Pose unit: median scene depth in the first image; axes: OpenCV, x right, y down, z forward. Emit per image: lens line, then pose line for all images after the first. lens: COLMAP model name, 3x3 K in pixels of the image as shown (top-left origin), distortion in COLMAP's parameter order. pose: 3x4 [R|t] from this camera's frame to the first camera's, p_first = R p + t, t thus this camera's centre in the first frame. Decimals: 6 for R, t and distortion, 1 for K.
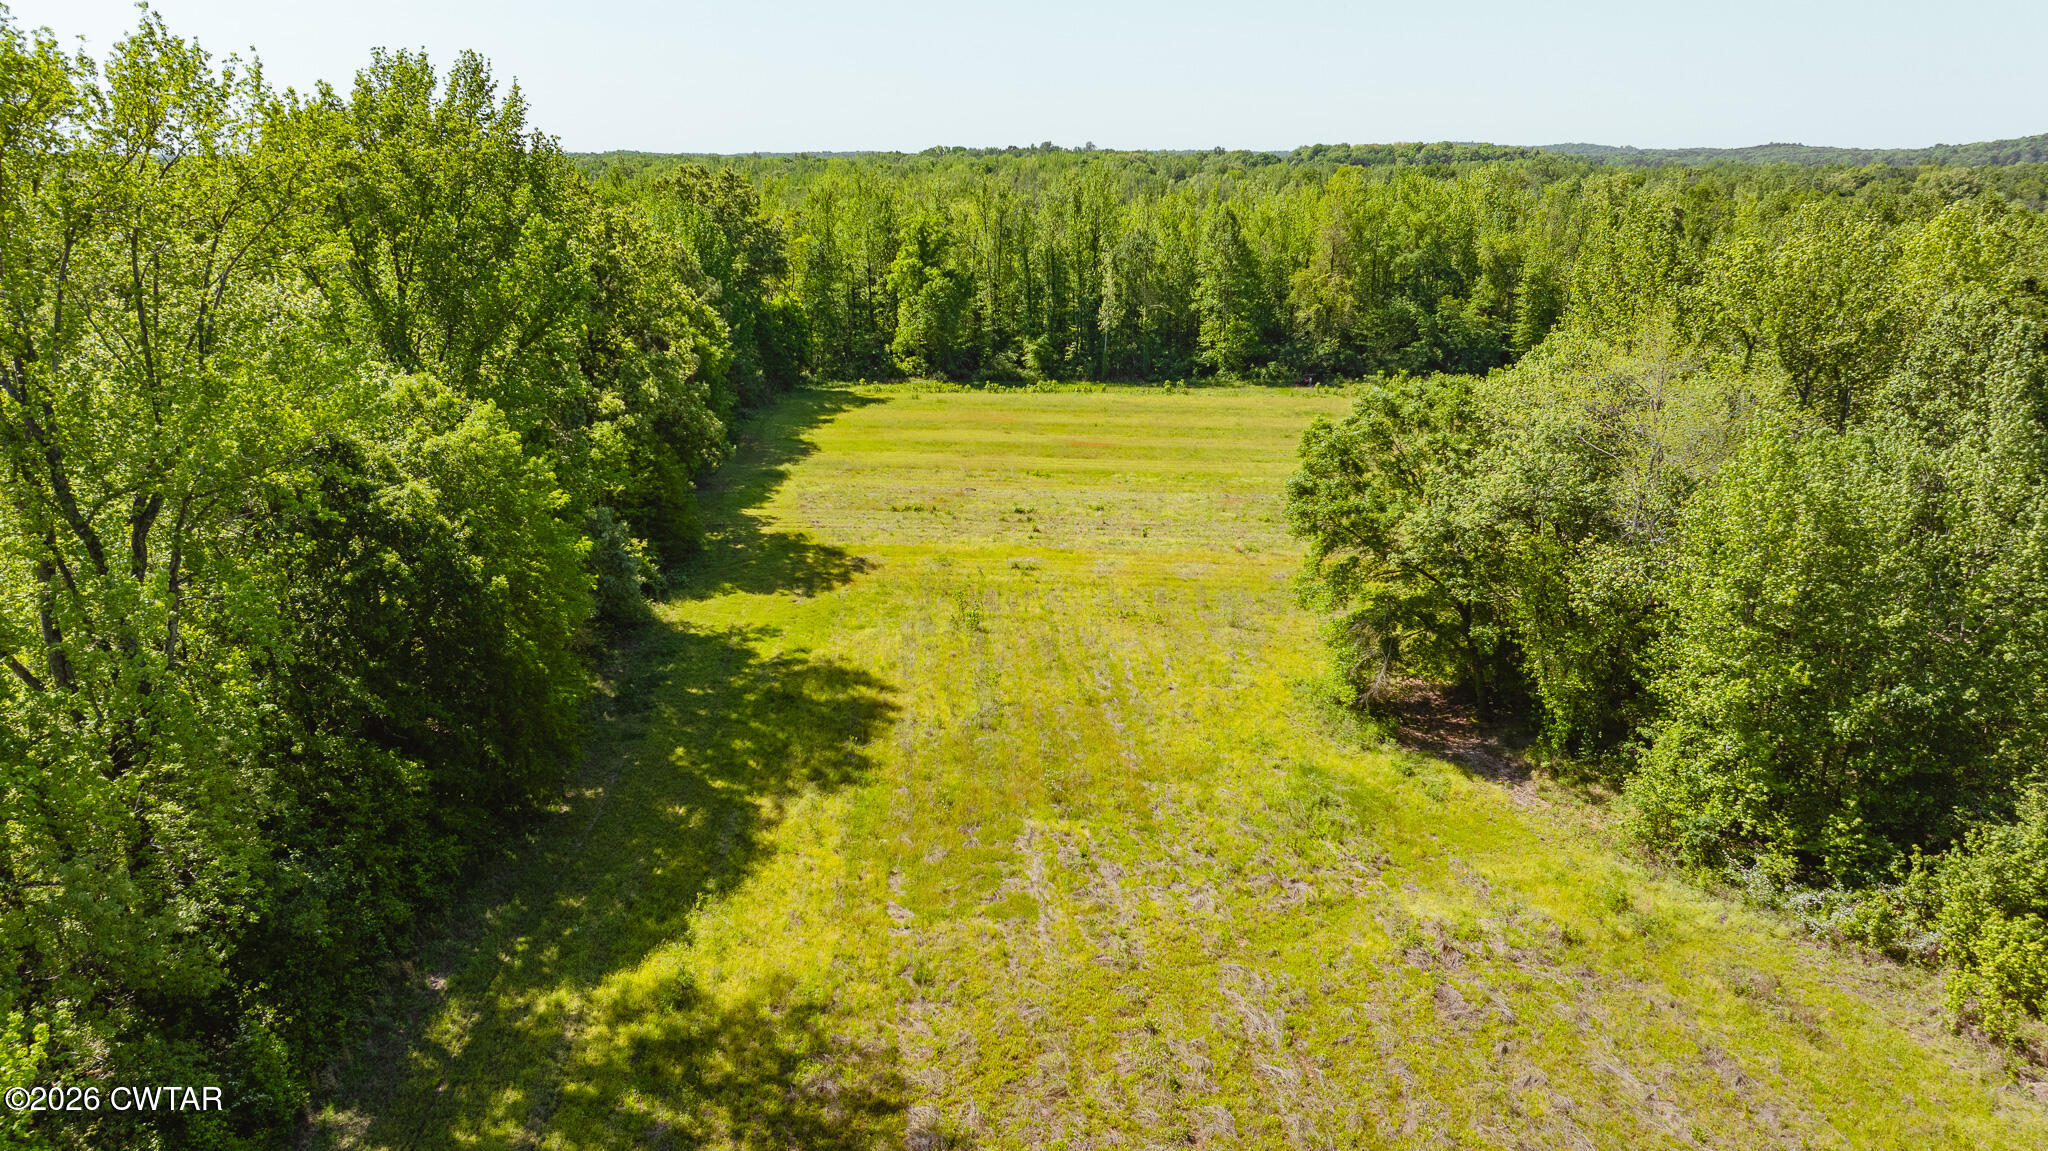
lens RADIAL K [[1420.5, 0, 1024.5], [0, 1420.5, 568.9], [0, 0, 1]] dist [-0.035622, 0.027363]
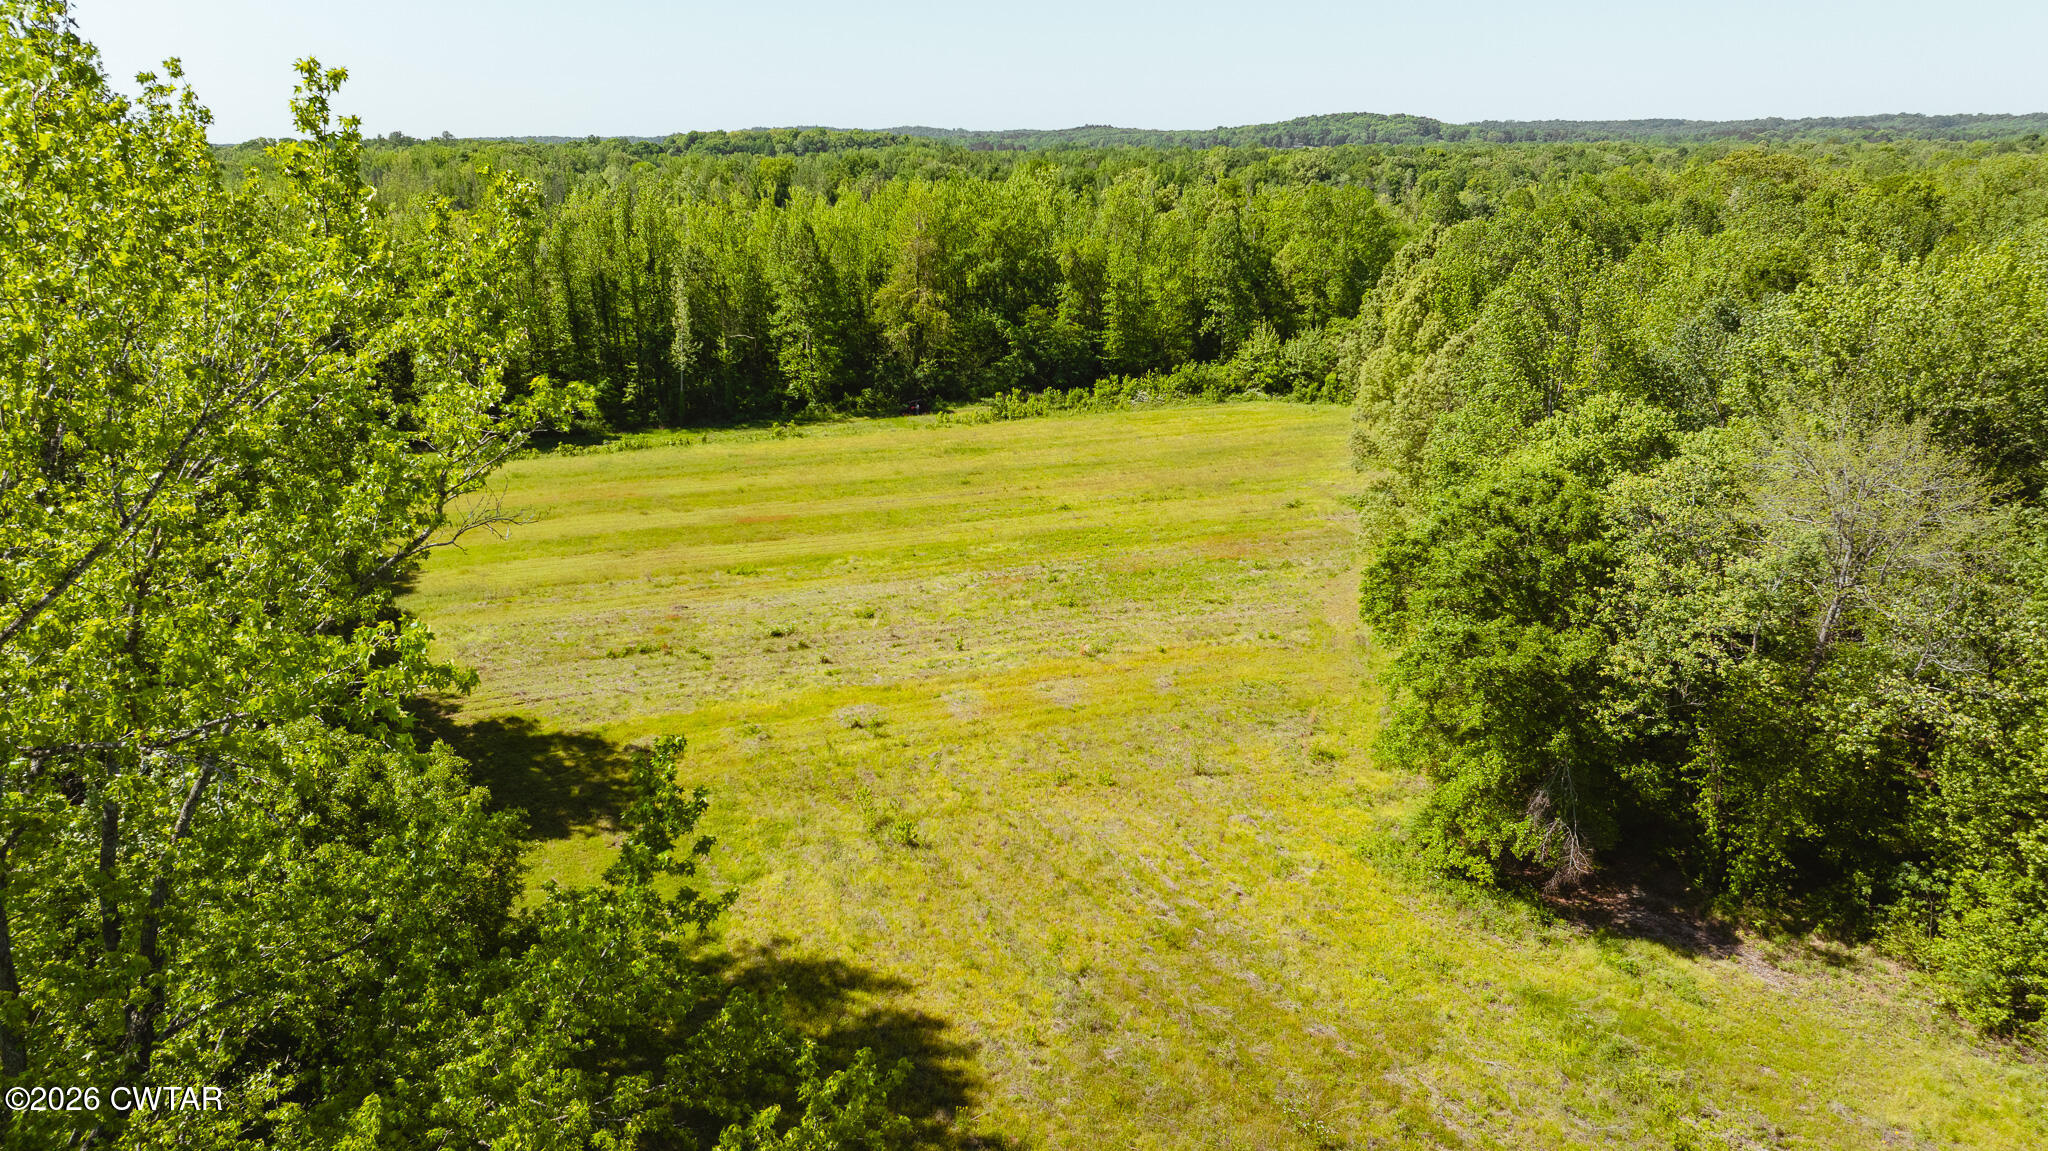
lens RADIAL K [[1420.5, 0, 1027.6], [0, 1420.5, 570.1], [0, 0, 1]] dist [-0.035622, 0.027363]
pose [[0.904527, -0.126198, 0.407314, -0.118604], [0.121614, 0.991879, 0.037244, -0.054009], [-0.408706, 0.015847, 0.912528, 0.138392]]
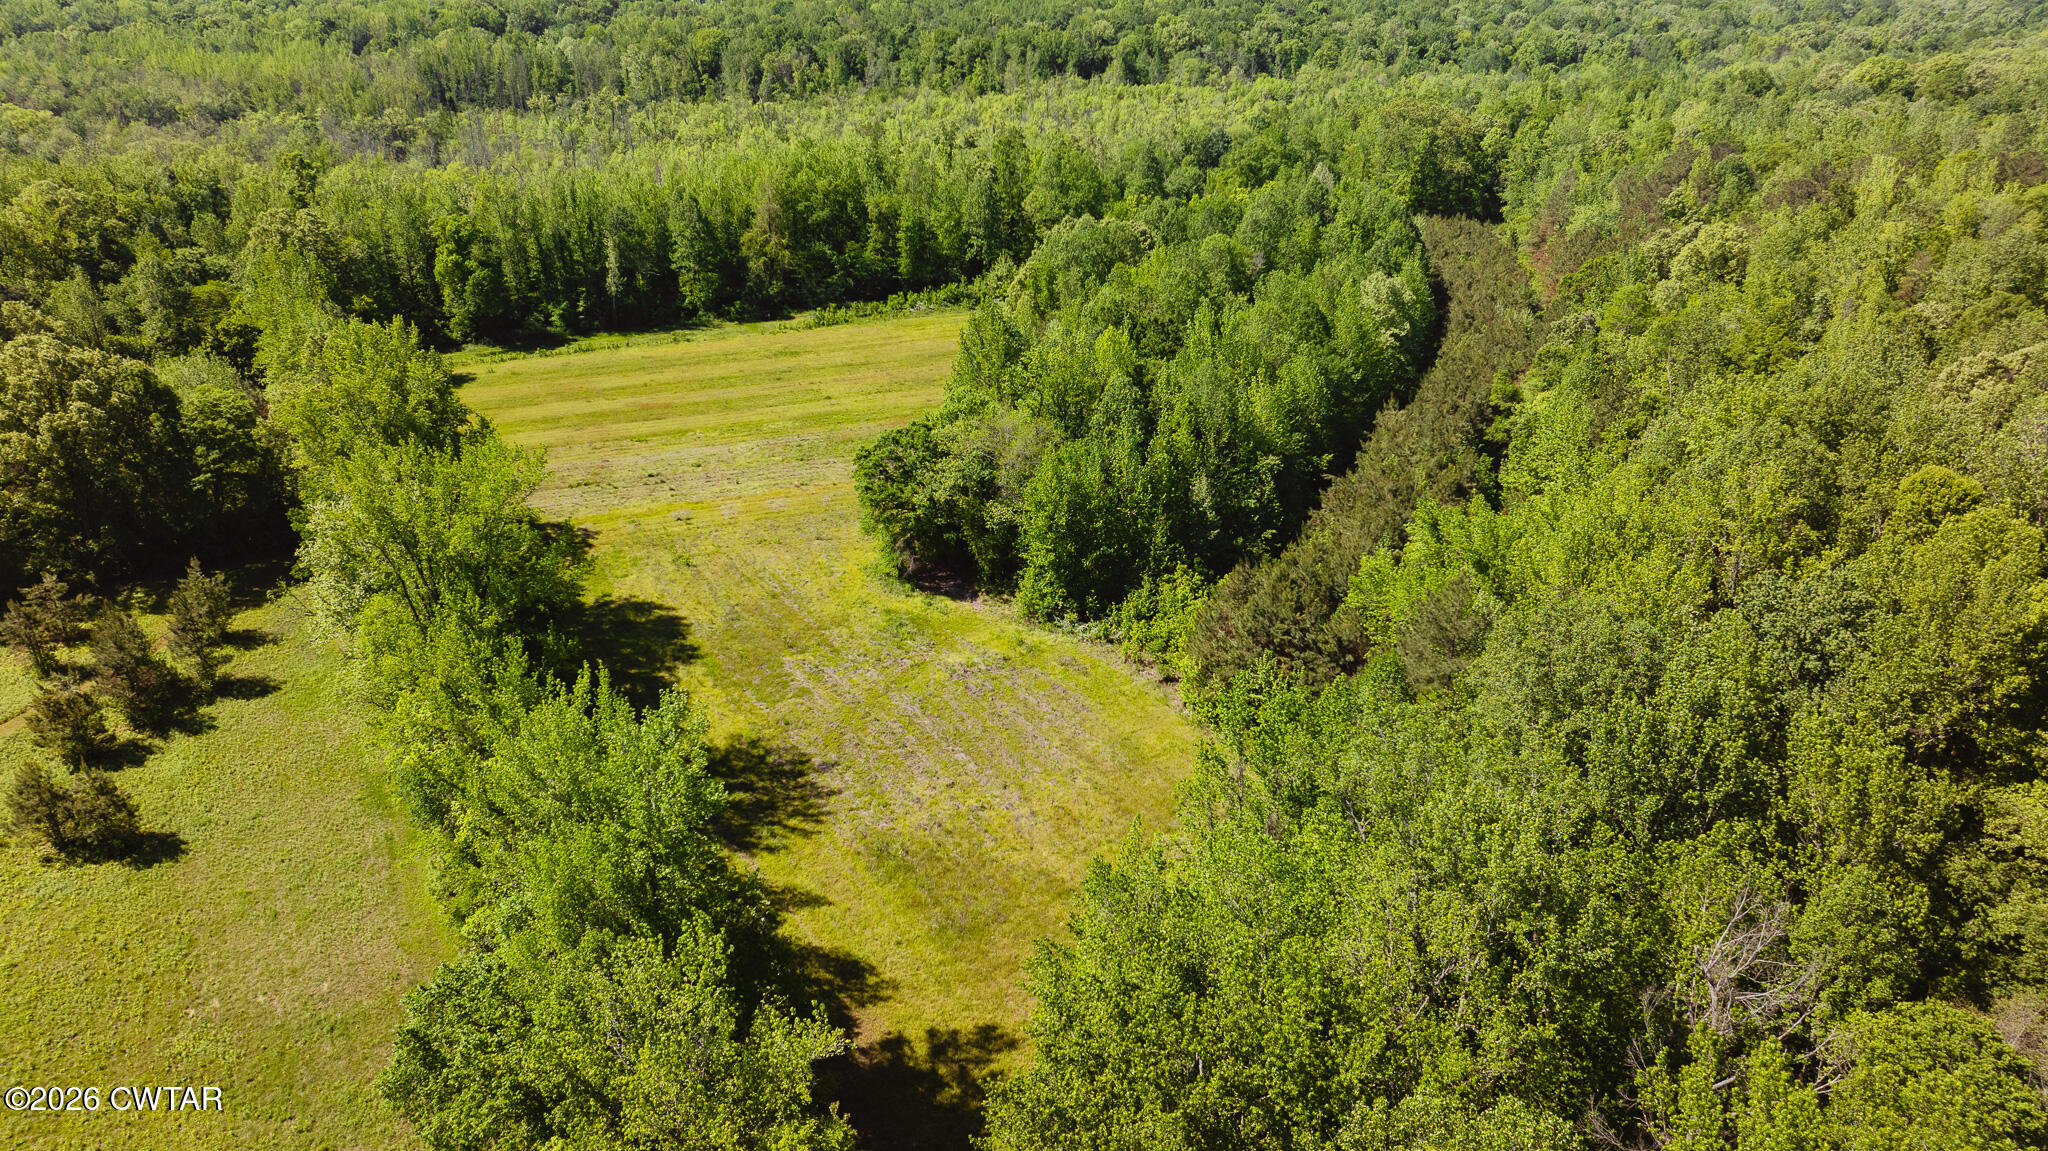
lens RADIAL K [[1420.5, 0, 1021.0], [0, 1420.5, 569.0], [0, 0, 1]] dist [-0.035622, 0.027363]
pose [[0.900393, -0.181685, 0.395326, -0.173000], [0.119766, 0.977033, 0.176247, -0.104687], [-0.418268, -0.111345, 0.901473, -0.396132]]
